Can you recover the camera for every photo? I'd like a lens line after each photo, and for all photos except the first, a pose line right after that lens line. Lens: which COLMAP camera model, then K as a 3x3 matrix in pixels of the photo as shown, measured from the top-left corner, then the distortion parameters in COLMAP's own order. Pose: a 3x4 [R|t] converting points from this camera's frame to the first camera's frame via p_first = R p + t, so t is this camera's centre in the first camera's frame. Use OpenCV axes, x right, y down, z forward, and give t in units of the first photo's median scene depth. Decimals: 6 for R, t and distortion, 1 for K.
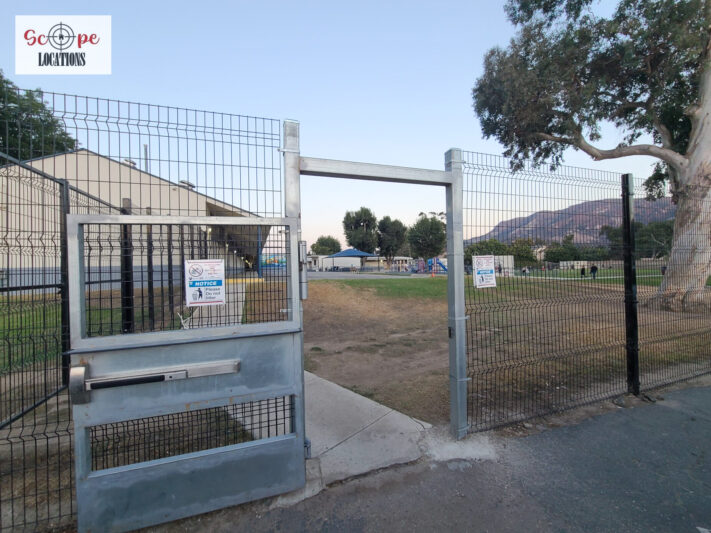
lens RADIAL K [[289.7, 0, 356.8], [0, 289.7, 265.6], [0, 0, 1]] dist [-0.001132, -0.001948]
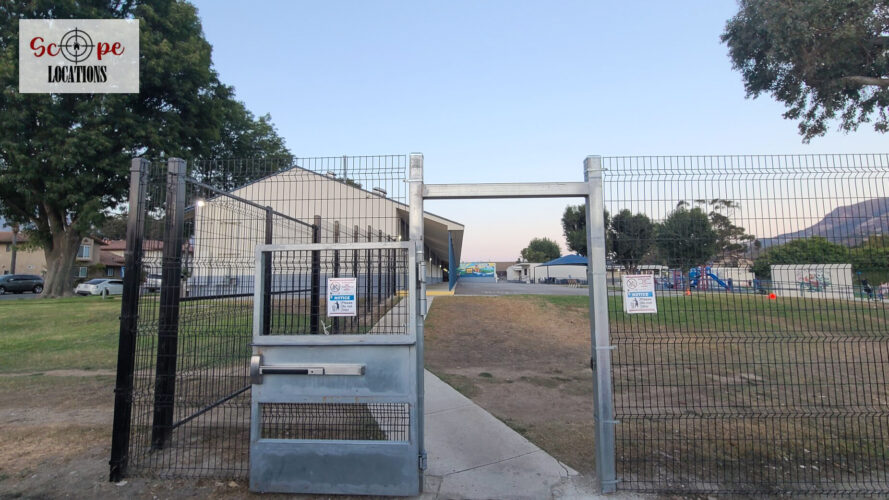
lens RADIAL K [[362.9, 0, 446.2], [0, 362.9, 248.7], [0, 0, 1]] dist [-0.003769, -0.000951]
pose [[0.933028, -0.013340, -0.359555, 0.252177], [-0.012996, 0.997411, -0.070731, -0.023611], [0.359568, 0.070667, 0.930439, -0.156883]]
